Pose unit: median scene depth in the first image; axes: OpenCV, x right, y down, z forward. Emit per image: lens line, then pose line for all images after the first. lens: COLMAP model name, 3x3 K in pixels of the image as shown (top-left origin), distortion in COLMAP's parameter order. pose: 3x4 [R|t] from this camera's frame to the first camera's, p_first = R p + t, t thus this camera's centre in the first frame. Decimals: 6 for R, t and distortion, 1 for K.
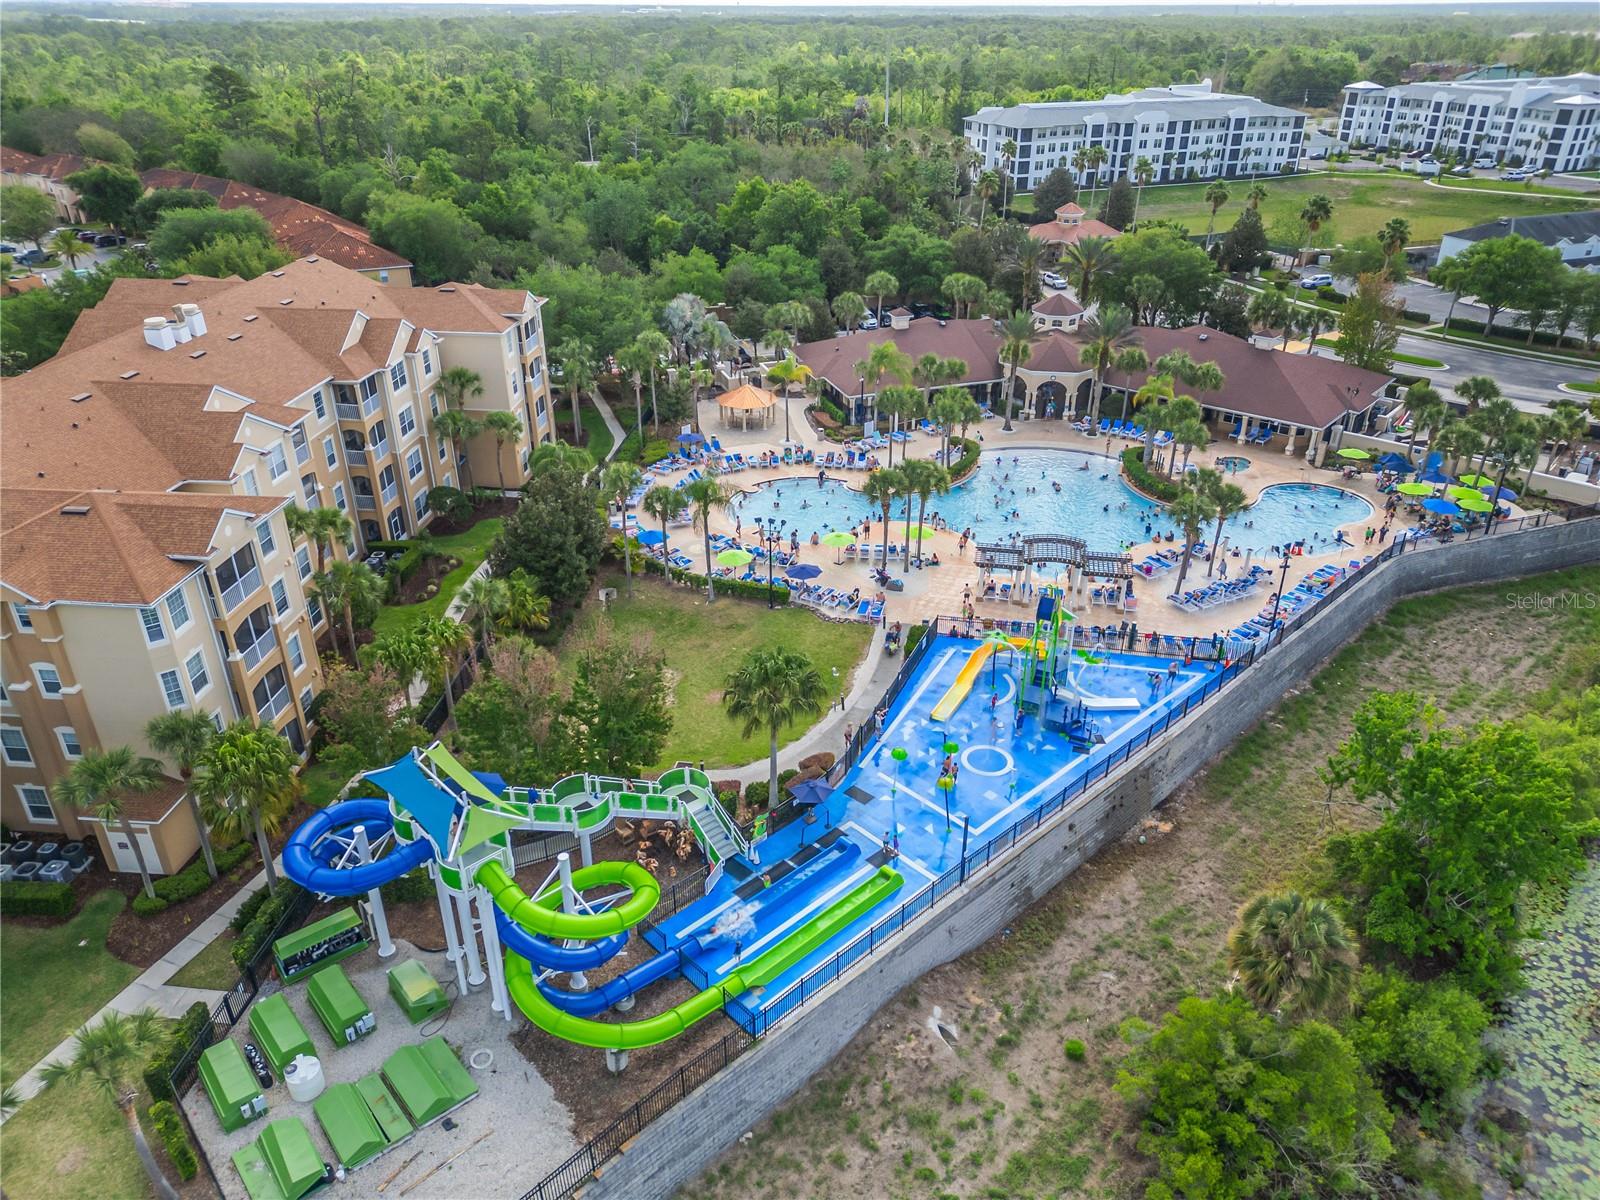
lens RADIAL K [[1115.5, 0, 796.6], [0, 1115.5, 597.1], [0, 0, 1]] dist [0.078412, -0.079350]
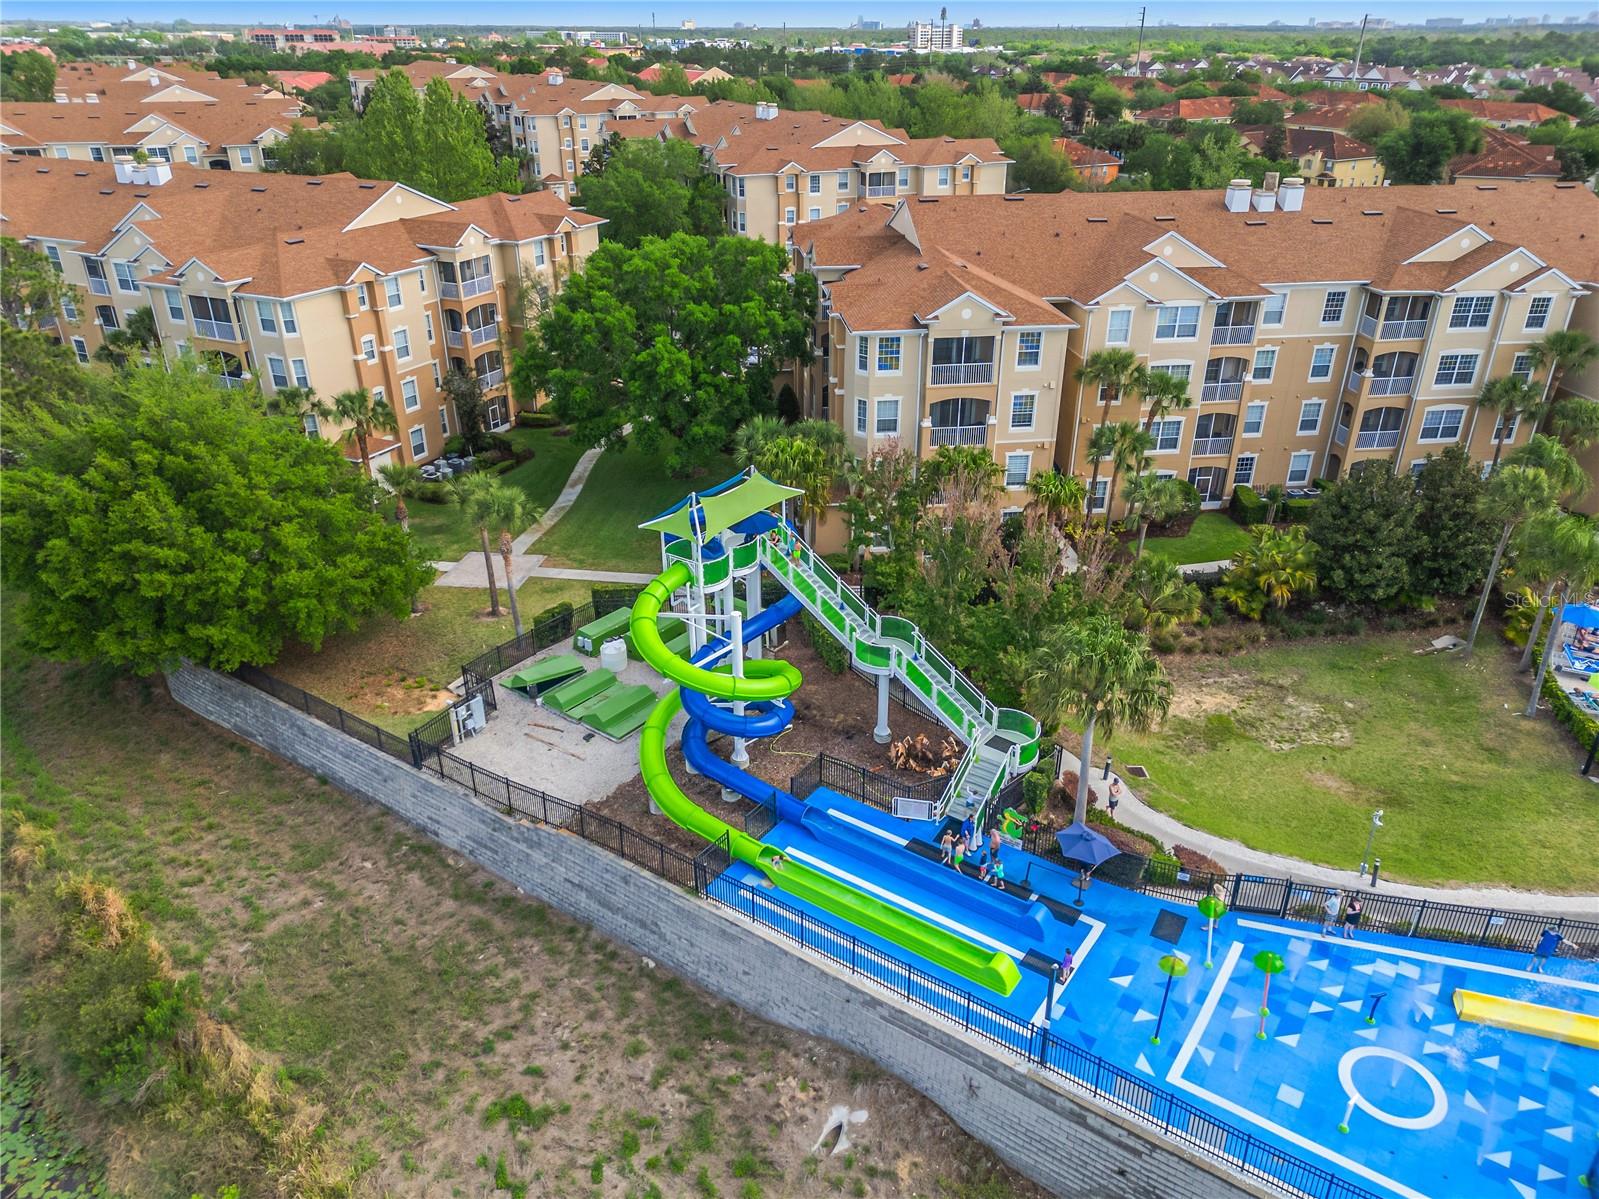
lens RADIAL K [[1114.8, 0, 796.1], [0, 1114.8, 596.6], [0, 0, 1]] dist [0.078412, -0.079350]
pose [[0.206298, 0.442559, -0.872687, 0.541447], [-0.455250, 0.832874, 0.314751, -0.098447], [0.866135, 0.332358, 0.373295, 0.546187]]
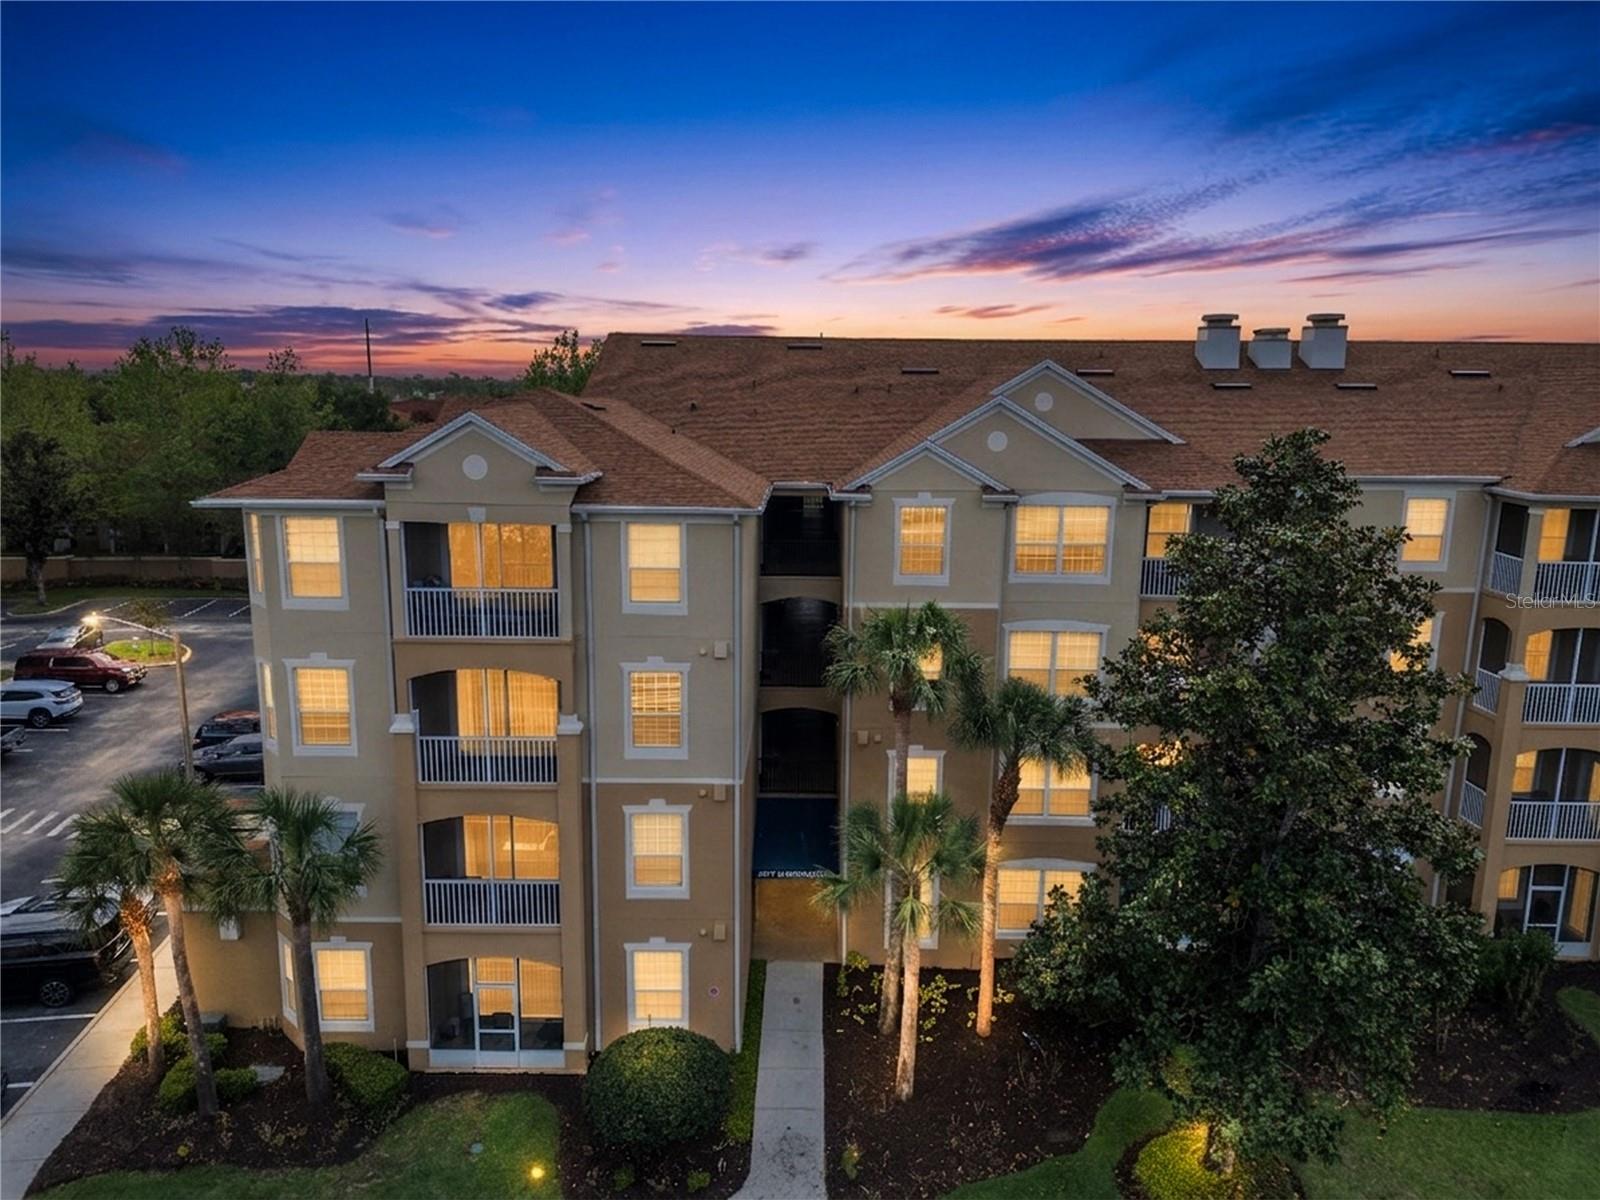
lens RADIAL K [[1115.5, 0, 796.6], [0, 1115.5, 597.1], [0, 0, 1]] dist [0.078412, -0.079350]
pose [[0.102953, 0.194575, -0.975470, -0.042701], [-0.478325, 0.869532, 0.122961, -0.130378], [0.872127, 0.453932, 0.182591, 1.064246]]
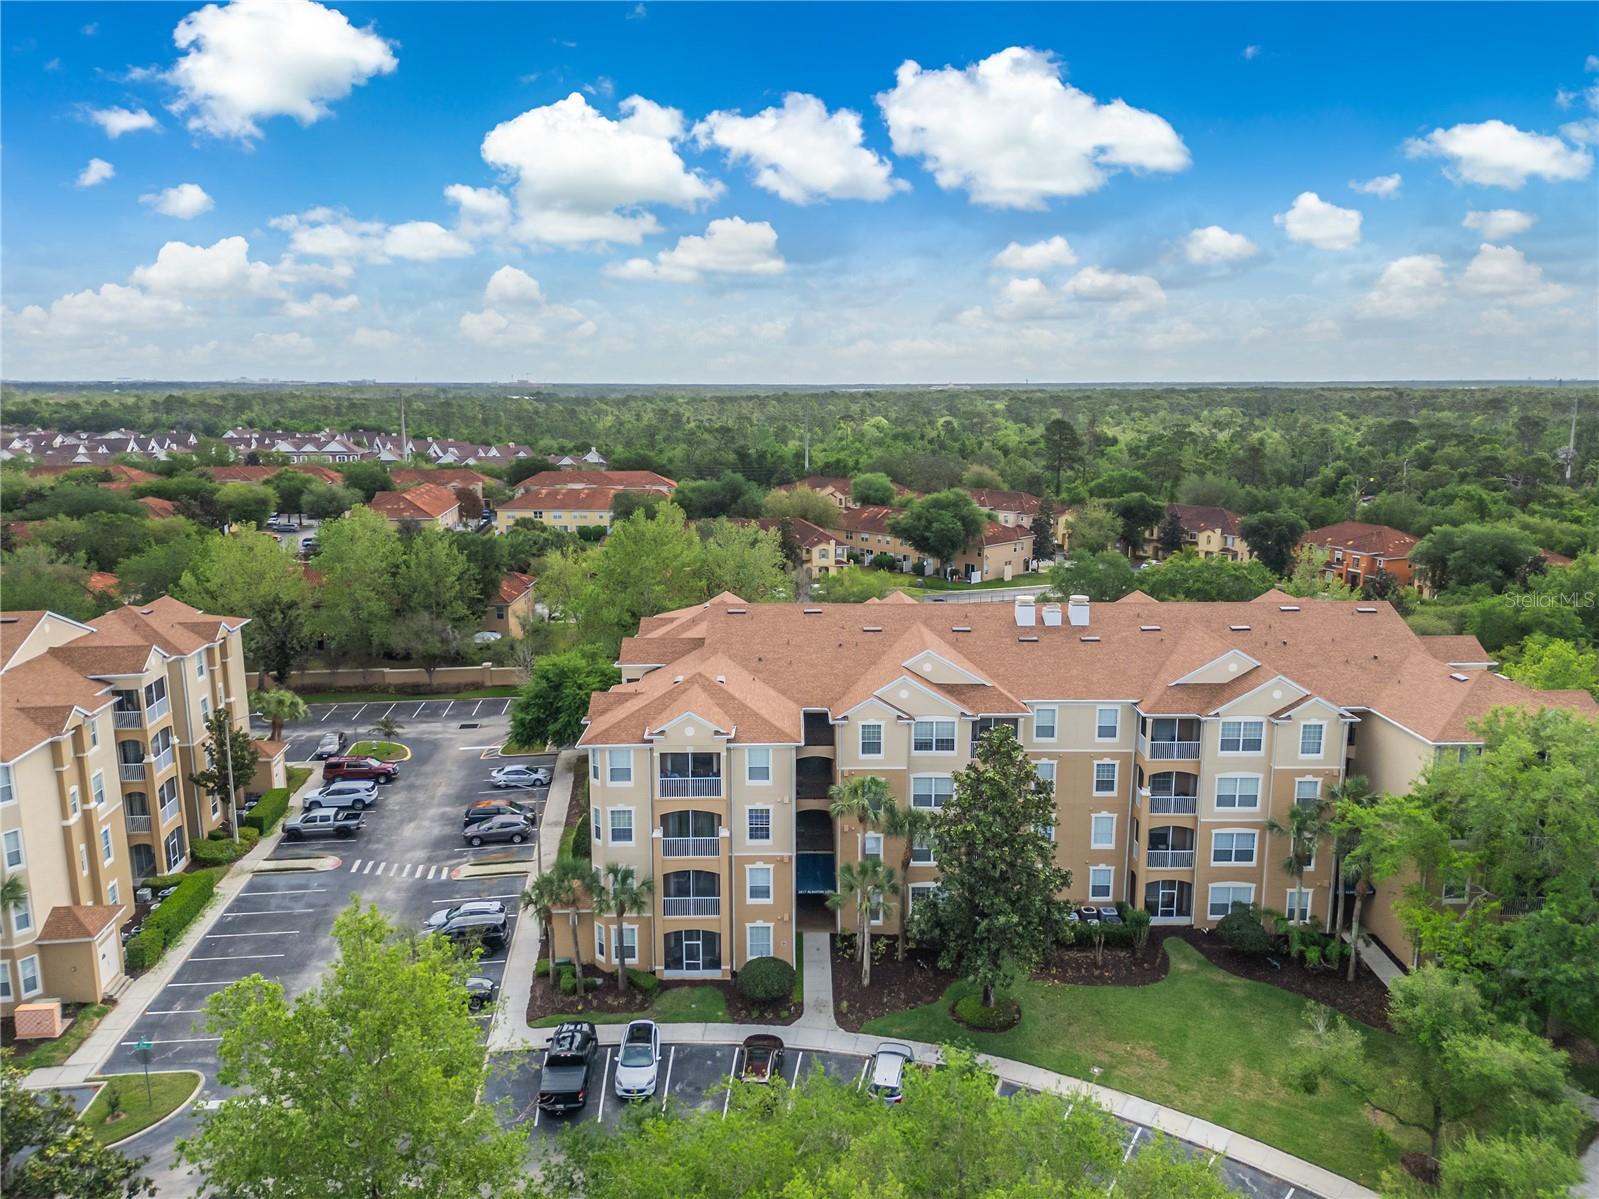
lens RADIAL K [[1116.0, 0, 795.7], [0, 1116.0, 592.4], [0, 0, 1]] dist [0.077422, -0.079908]
pose [[0.119101, 0.183968, -0.975690, 0.581514], [-0.465735, 0.878218, 0.108738, -0.354772], [0.876873, 0.441462, 0.190277, 0.827357]]
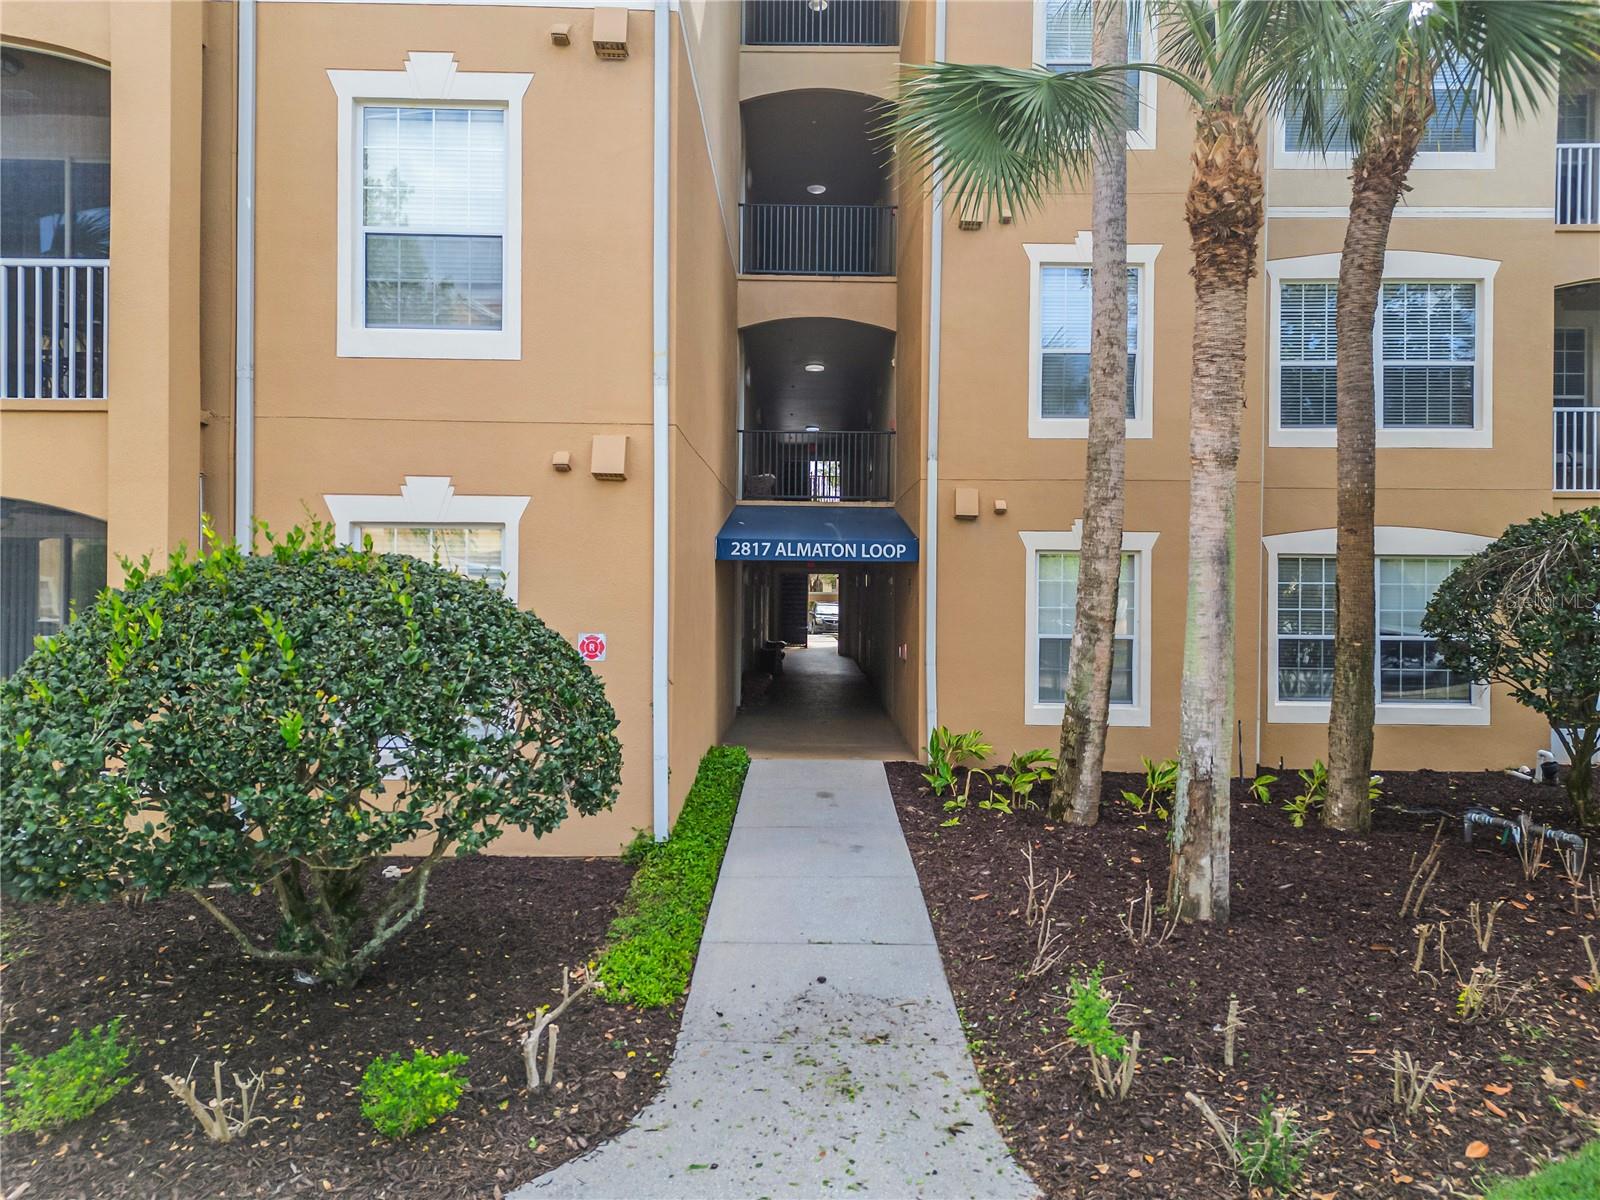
lens RADIAL K [[1115.5, 0, 796.6], [0, 1115.5, 597.1], [0, 0, 1]] dist [0.078412, -0.079350]
pose [[0.111339, -0.010977, -0.993722, -0.333483], [-0.474397, 0.878065, -0.062852, 0.094150], [0.873242, 0.478416, 0.092555, 1.213426]]
